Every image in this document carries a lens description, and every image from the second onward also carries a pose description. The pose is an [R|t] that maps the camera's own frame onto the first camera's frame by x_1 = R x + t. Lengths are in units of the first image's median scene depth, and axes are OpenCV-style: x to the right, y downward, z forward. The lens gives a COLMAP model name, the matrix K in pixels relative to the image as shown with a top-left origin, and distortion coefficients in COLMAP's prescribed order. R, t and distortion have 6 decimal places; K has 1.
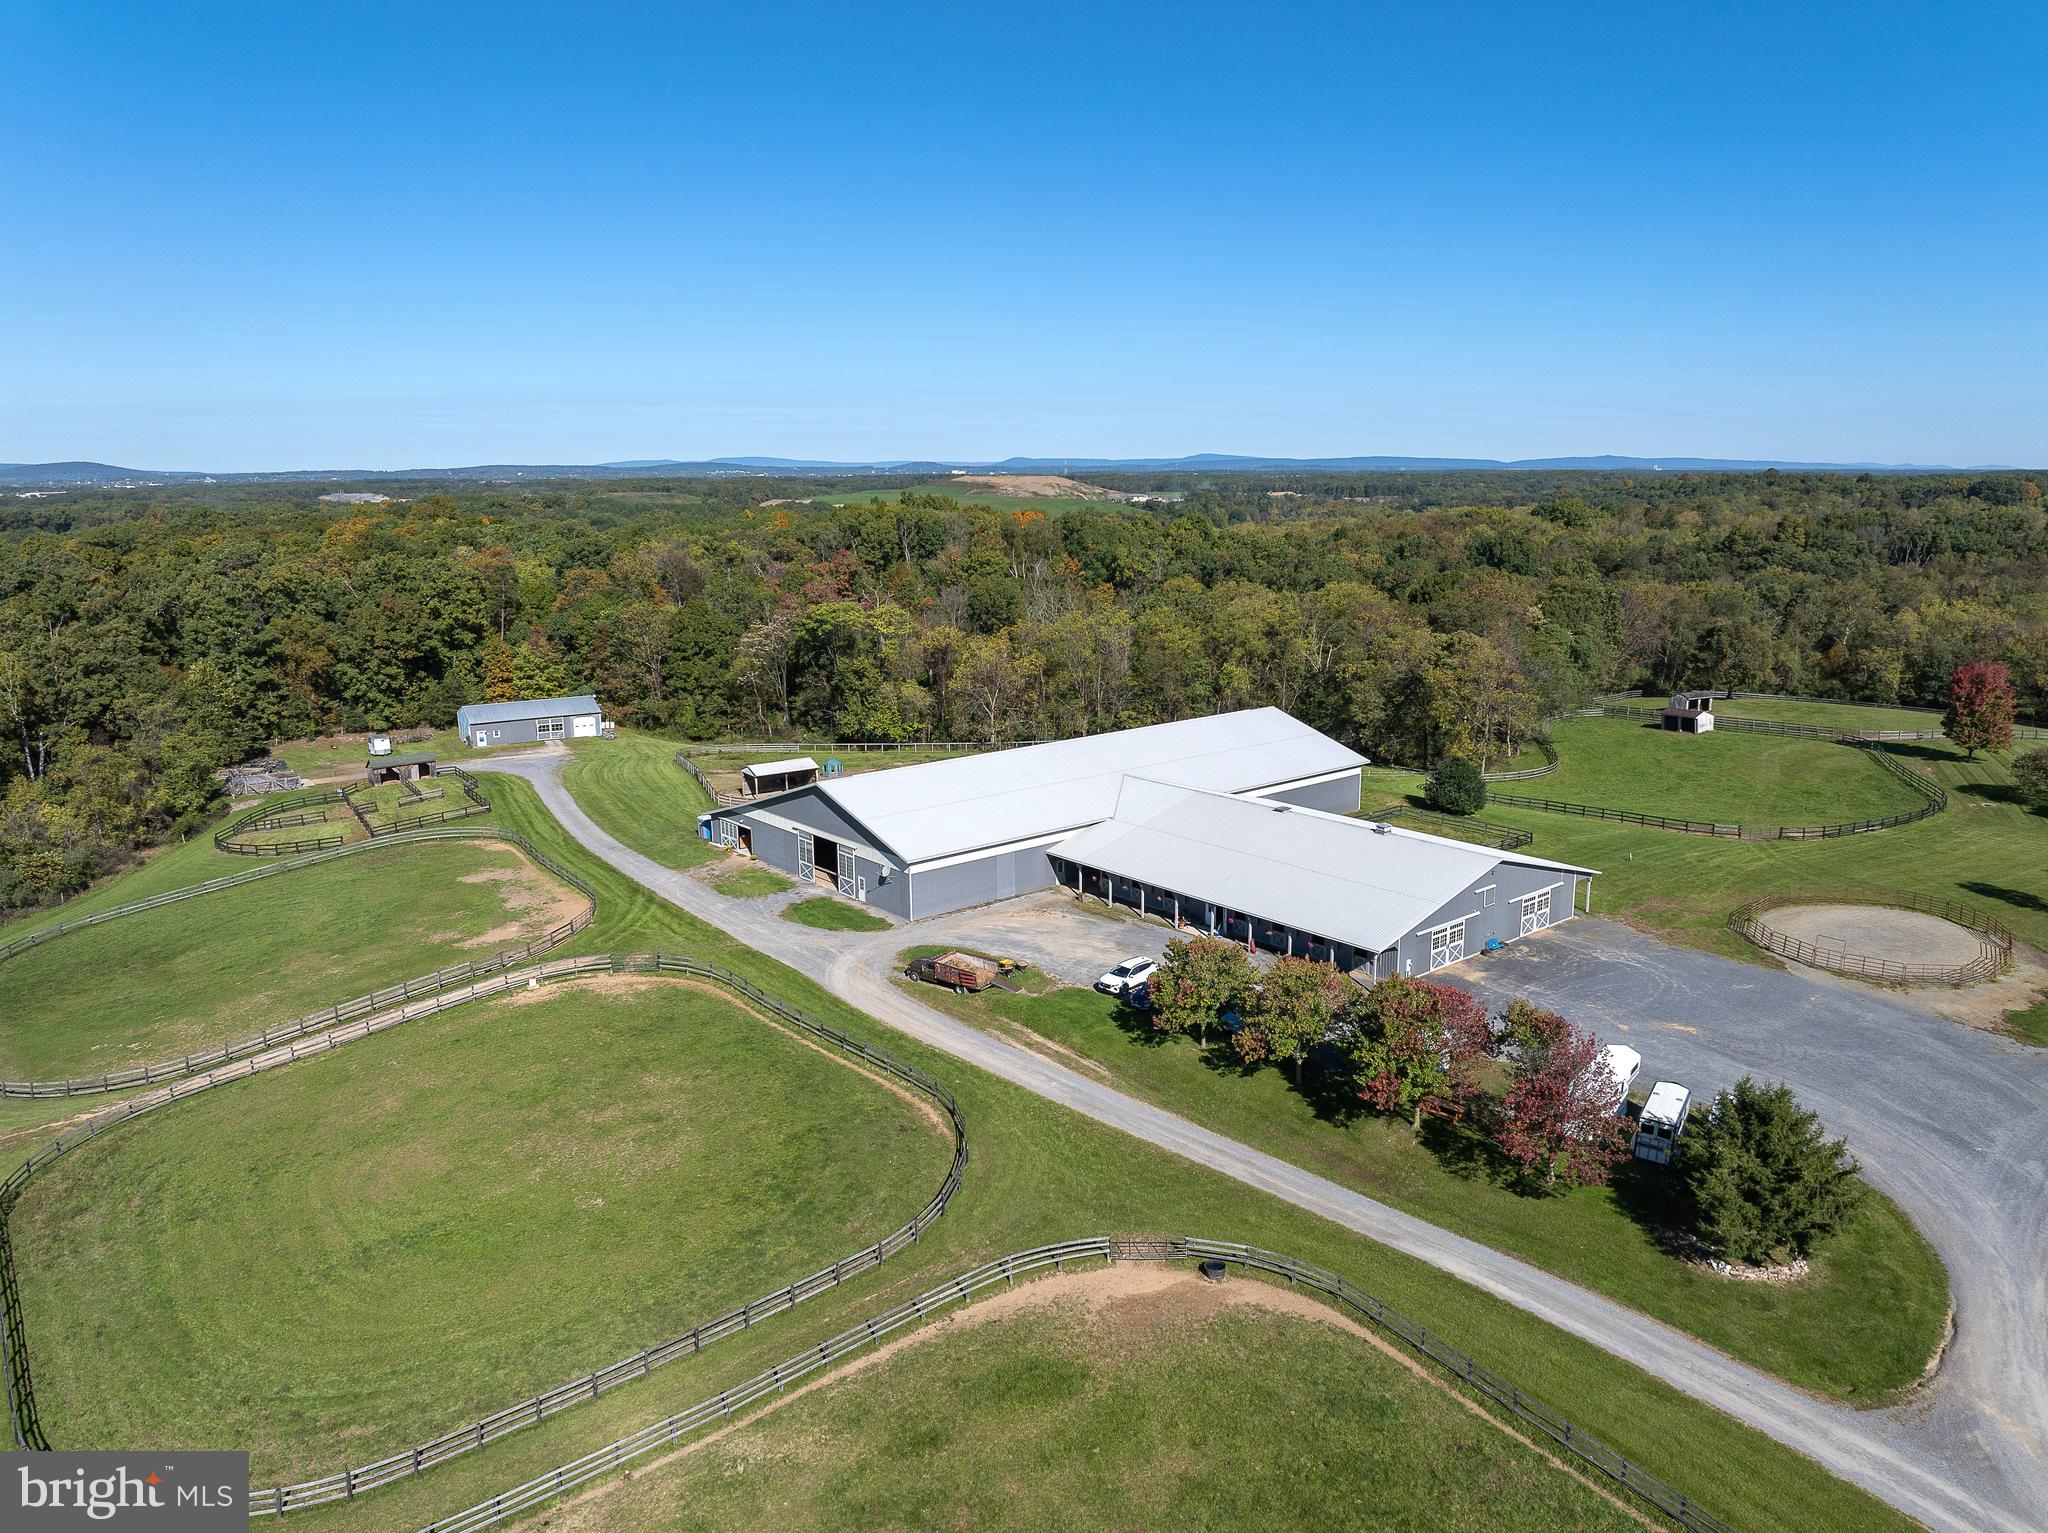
lens RADIAL K [[1440.0, 0, 1036.2], [0, 1440.0, 770.3], [0, 0, 1]] dist [-0.036681, -0.001523]
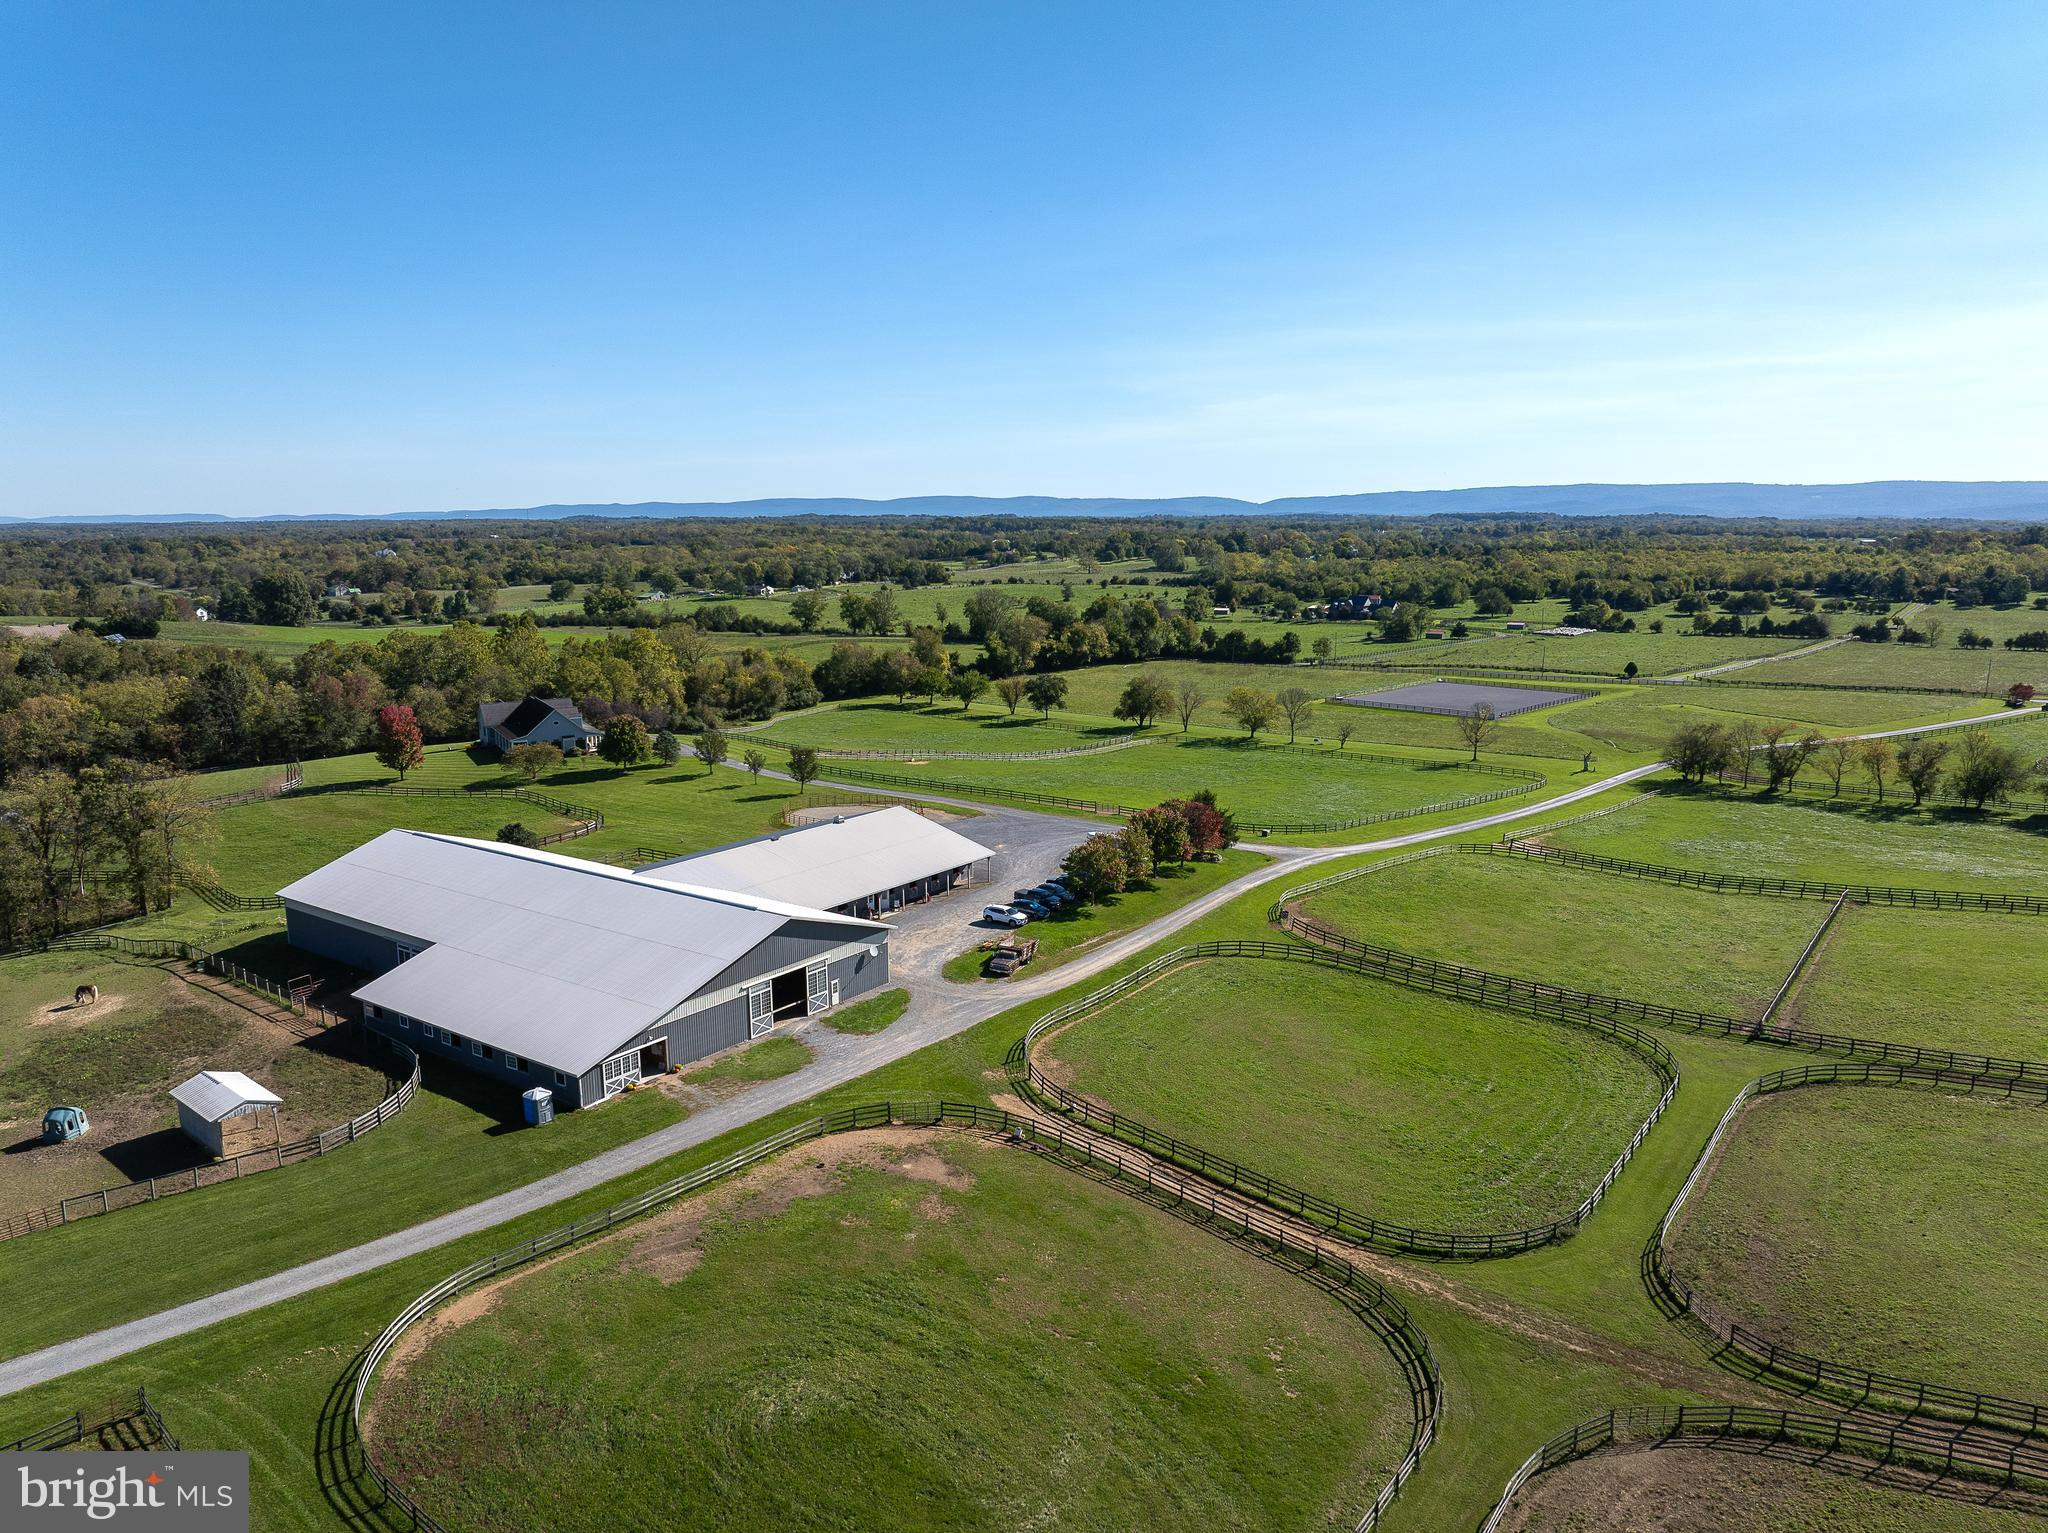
lens RADIAL K [[1440.0, 0, 1033.4], [0, 1440.0, 771.9], [0, 0, 1]] dist [-0.036681, -0.001523]
pose [[-0.262334, -0.159787, 0.951656, -0.622922], [0.202184, 0.955204, 0.216117, -0.147315], [-0.943558, 0.249104, -0.218276, 0.583401]]
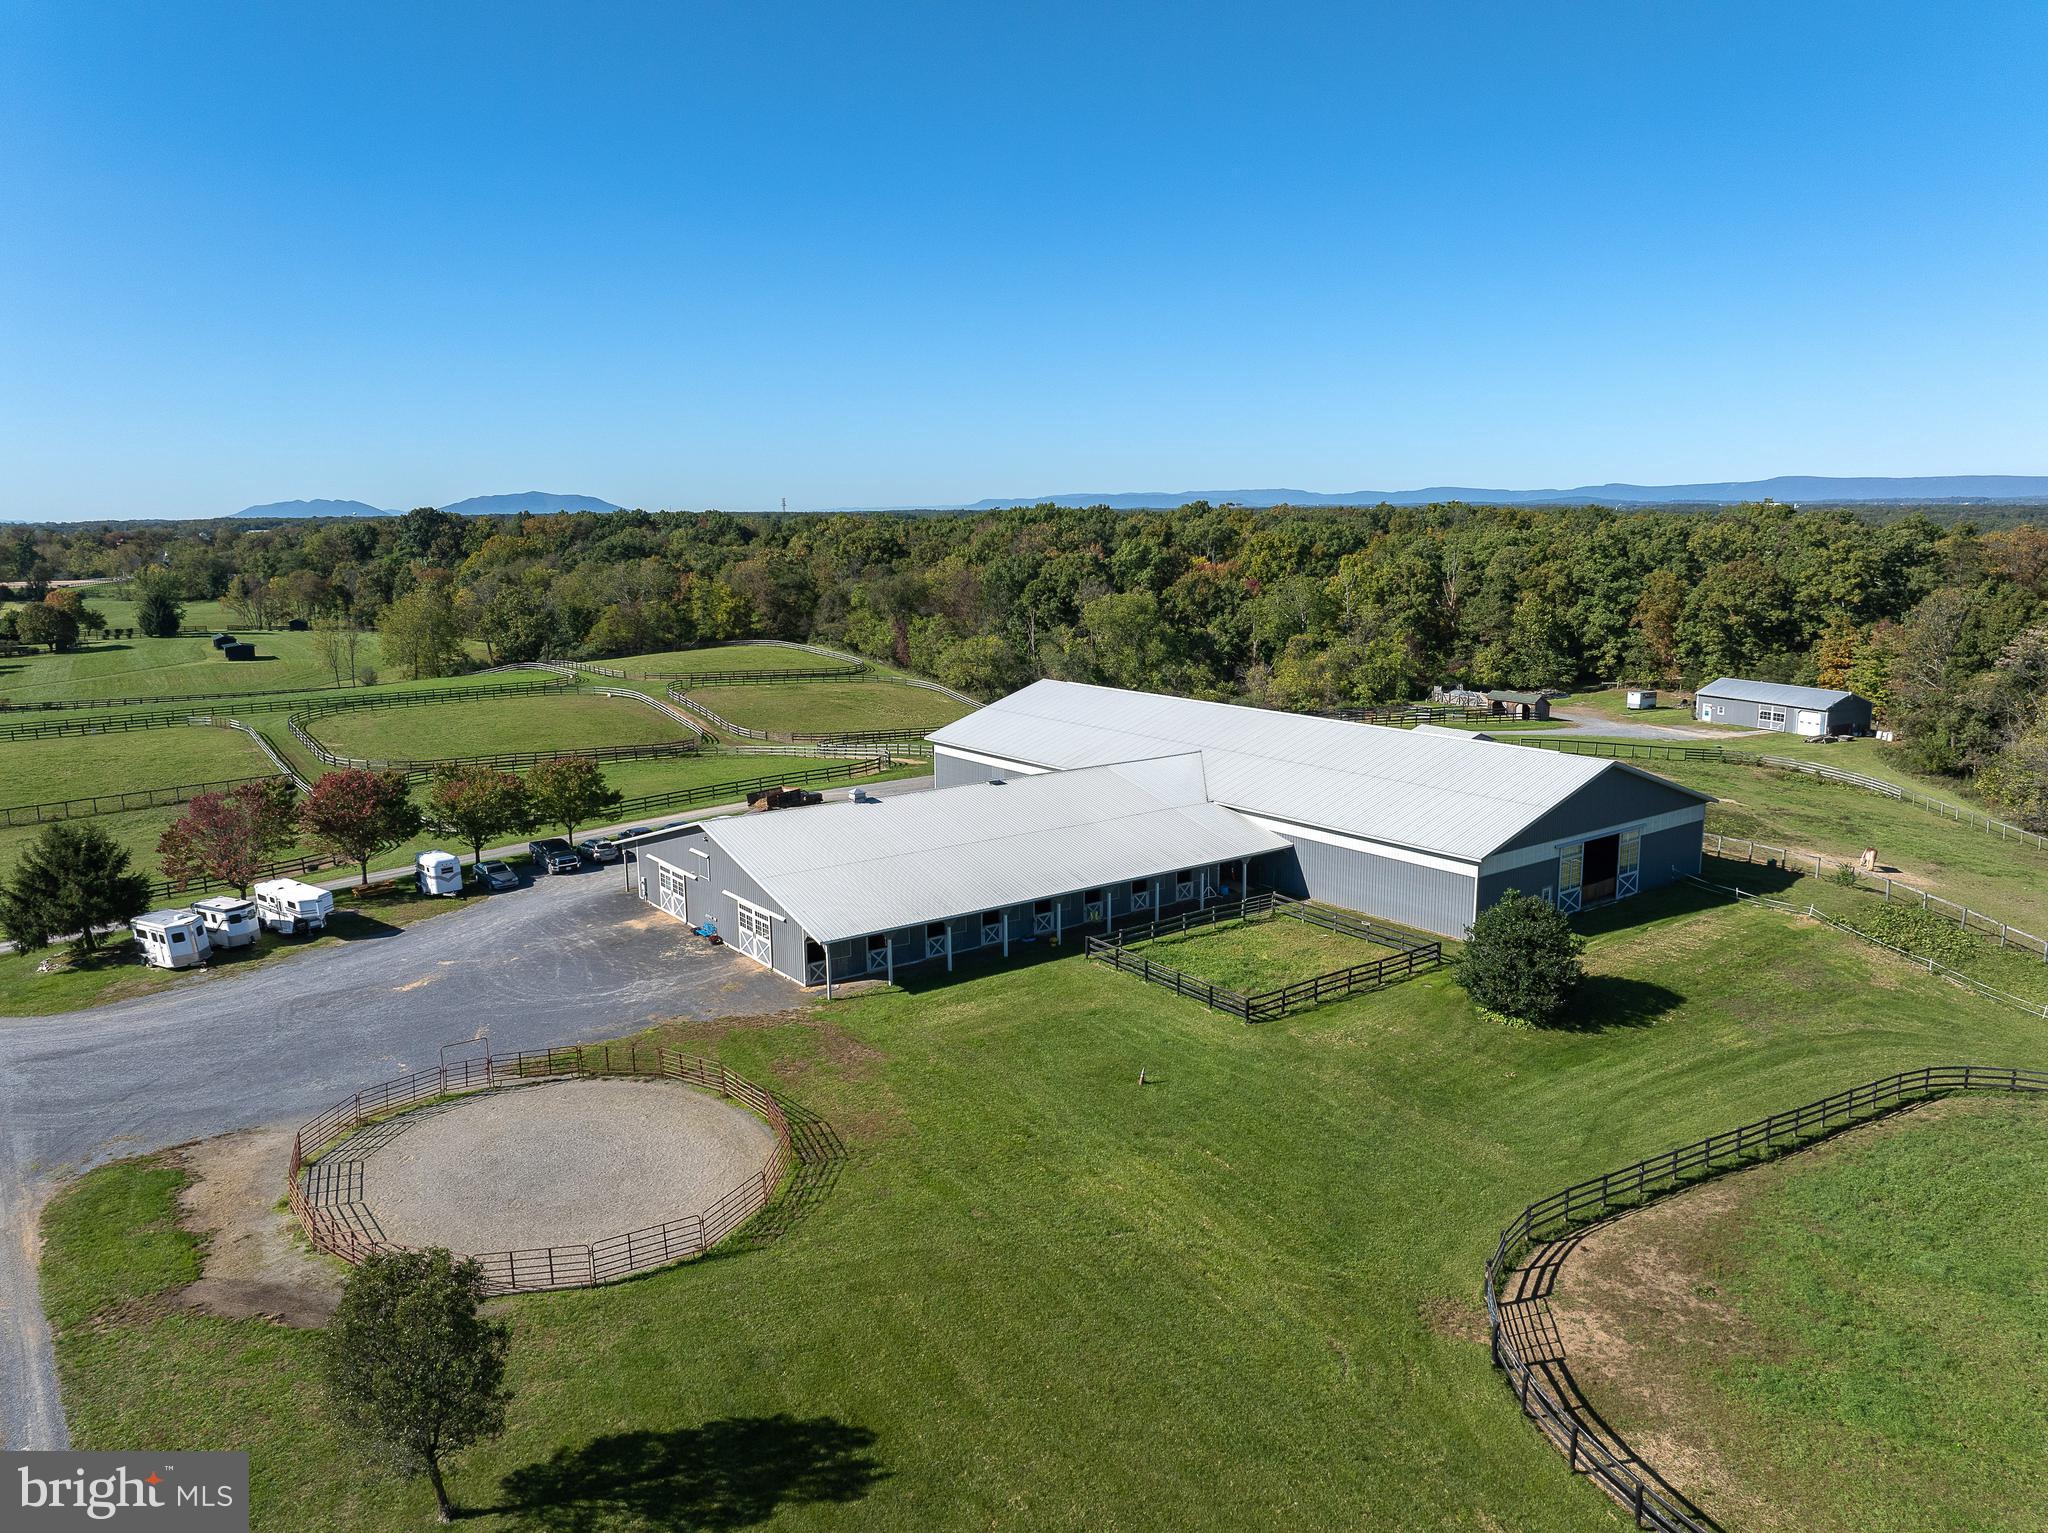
lens RADIAL K [[1440.0, 0, 1035.2], [0, 1440.0, 752.6], [0, 0, 1]] dist [-0.036681, -0.001523]
pose [[-0.048965, 0.174659, -0.983411, 0.536172], [-0.194773, 0.964020, 0.180913, -0.077690], [0.979625, 0.200400, -0.013184, 0.577561]]
